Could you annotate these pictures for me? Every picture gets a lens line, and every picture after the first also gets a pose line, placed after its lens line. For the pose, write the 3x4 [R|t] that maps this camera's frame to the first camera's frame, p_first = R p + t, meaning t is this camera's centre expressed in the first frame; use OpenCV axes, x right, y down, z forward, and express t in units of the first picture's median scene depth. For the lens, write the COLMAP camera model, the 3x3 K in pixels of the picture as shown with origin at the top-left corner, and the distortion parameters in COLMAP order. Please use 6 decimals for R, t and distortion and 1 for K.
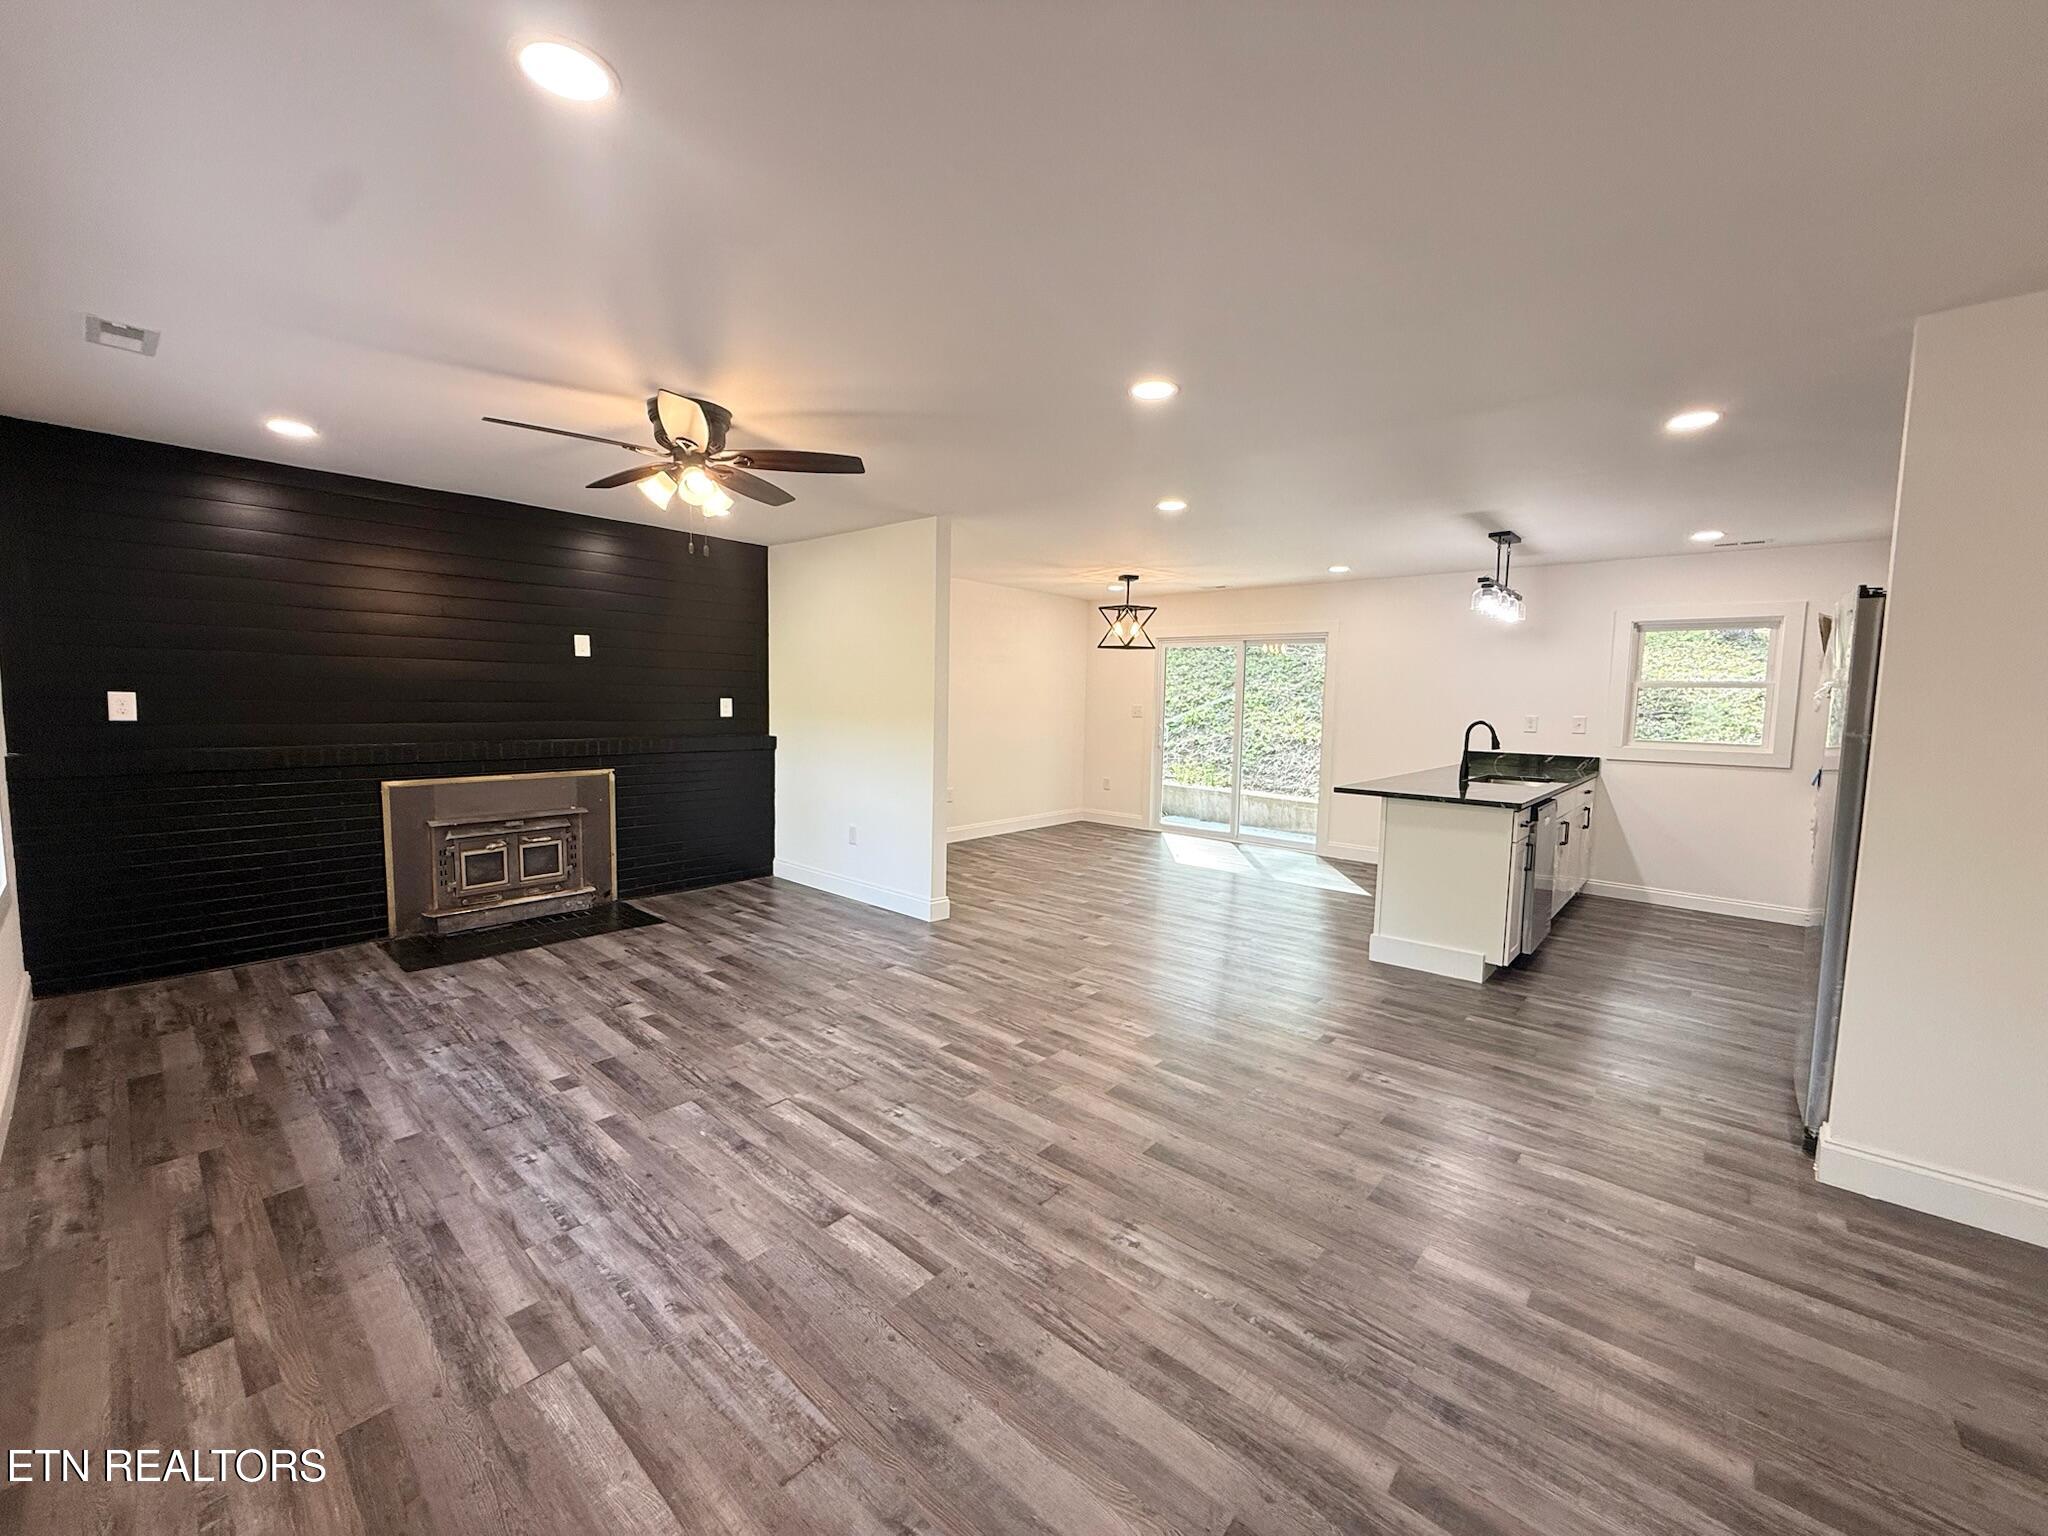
lens RADIAL K [[823.4, 0, 1024.0], [0, 823.4, 768.0], [0, 0, 1]] dist [0.013436, 0.000017]
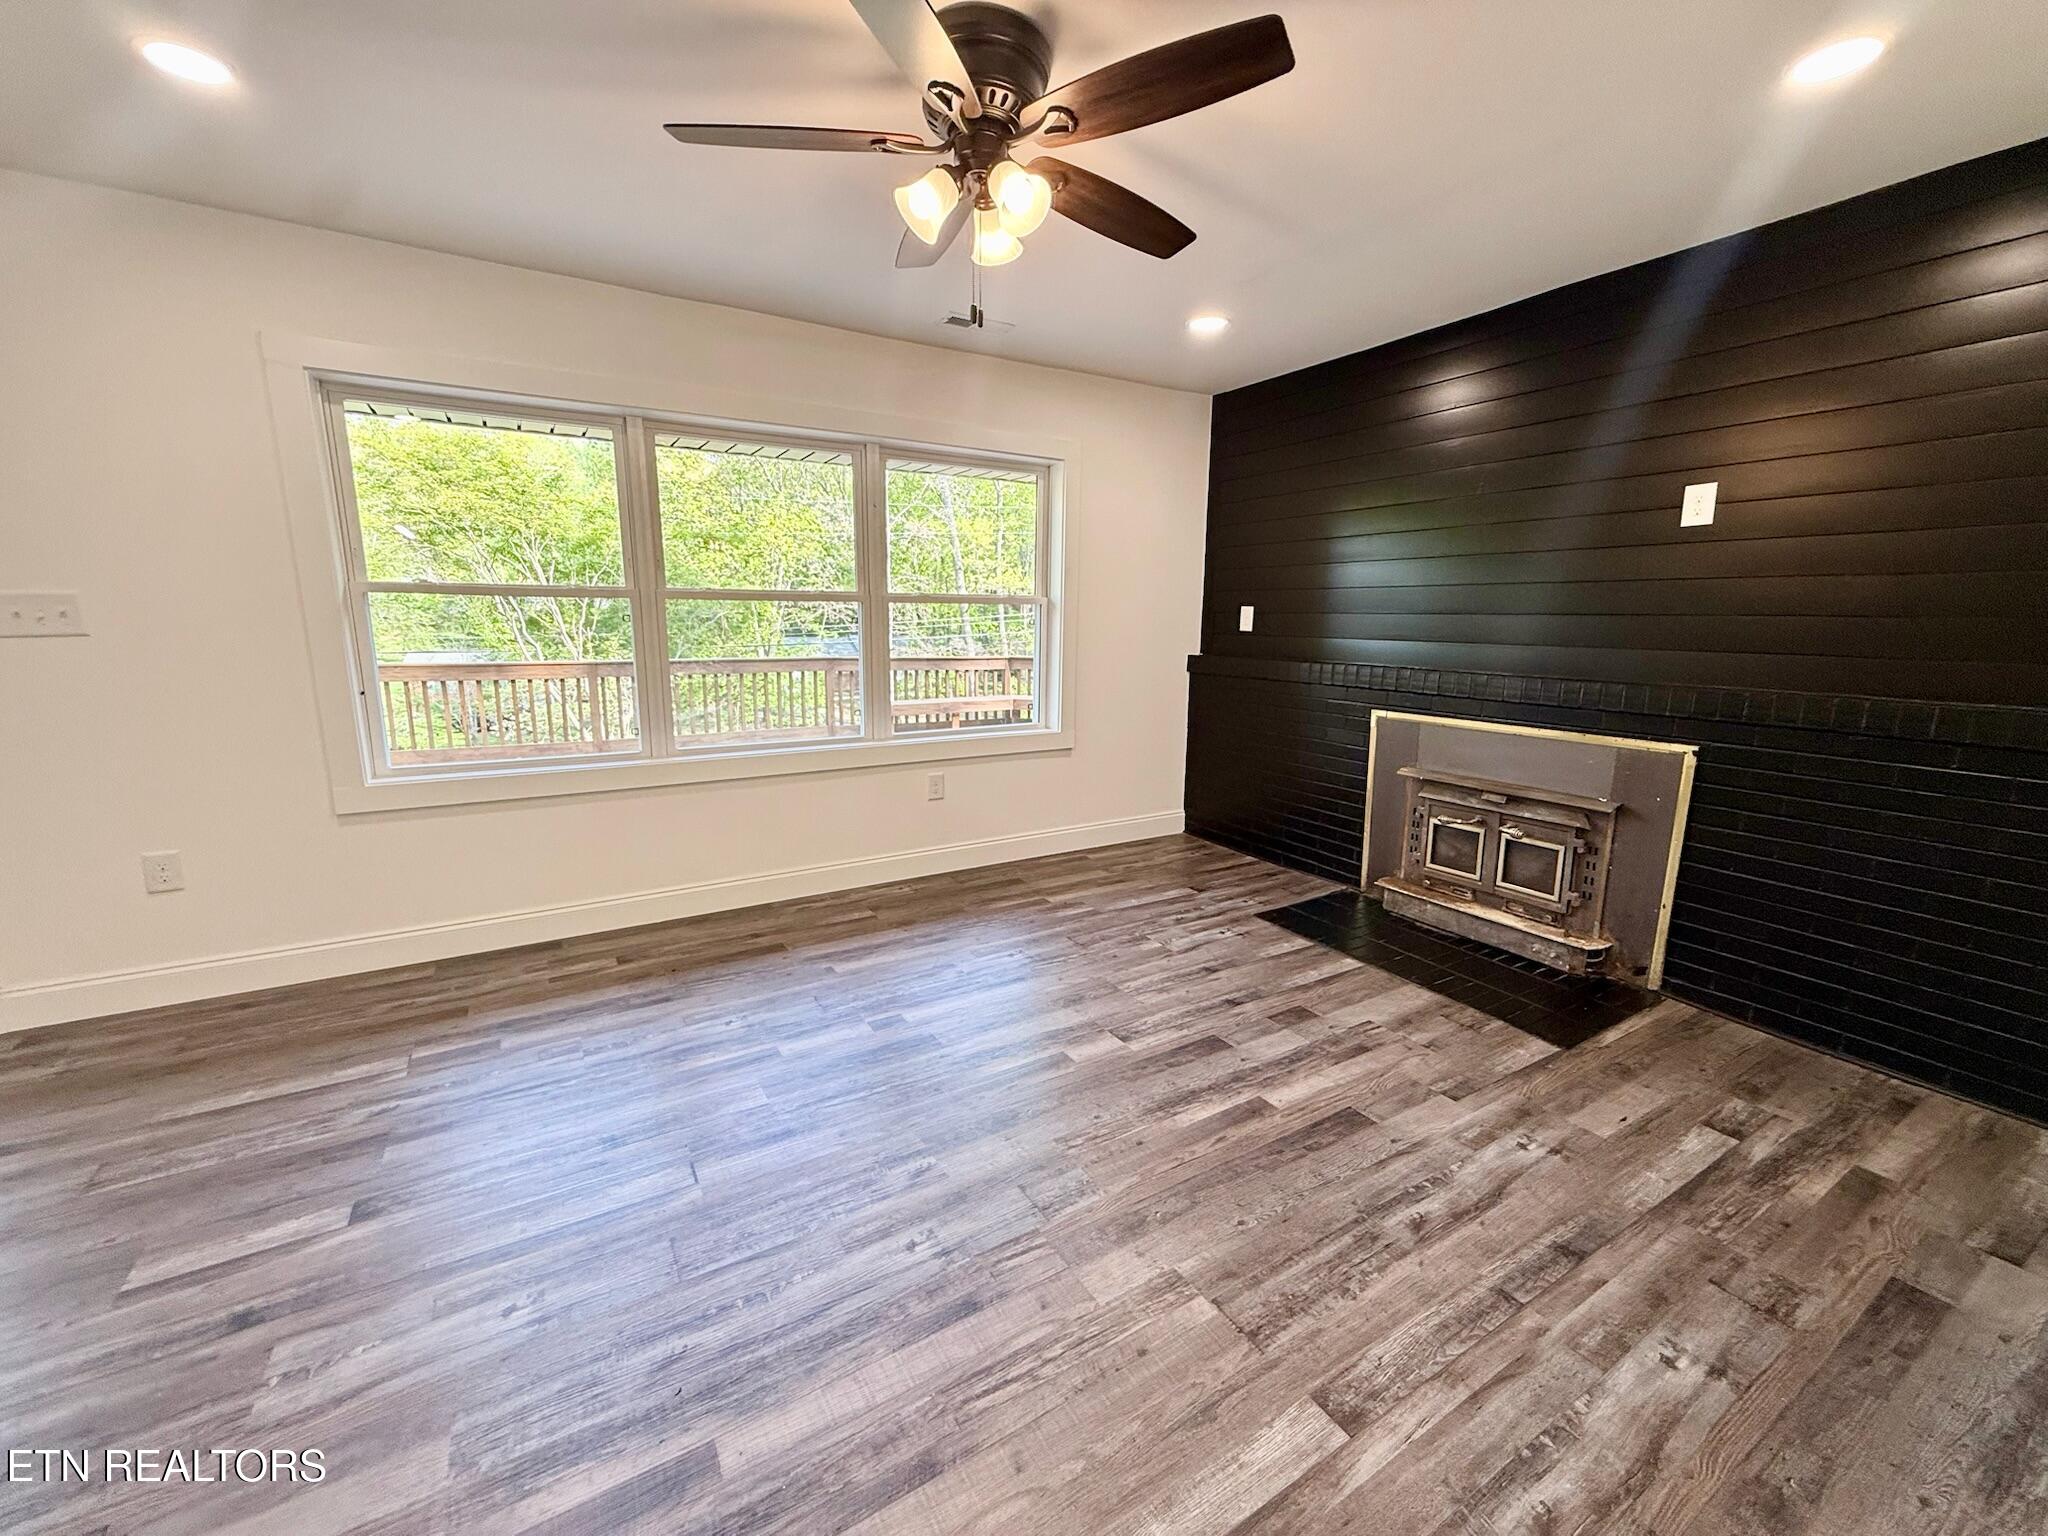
lens RADIAL K [[816.9, 0, 1024.0], [0, 816.9, 768.0], [0, 0, 1]] dist [0.001375, -0.000041]
pose [[-0.311789, 0.155525, -0.937336, 0.144009], [-0.097124, 0.976129, 0.194268, -0.058654], [0.945174, 0.151609, -0.289241, 1.014483]]
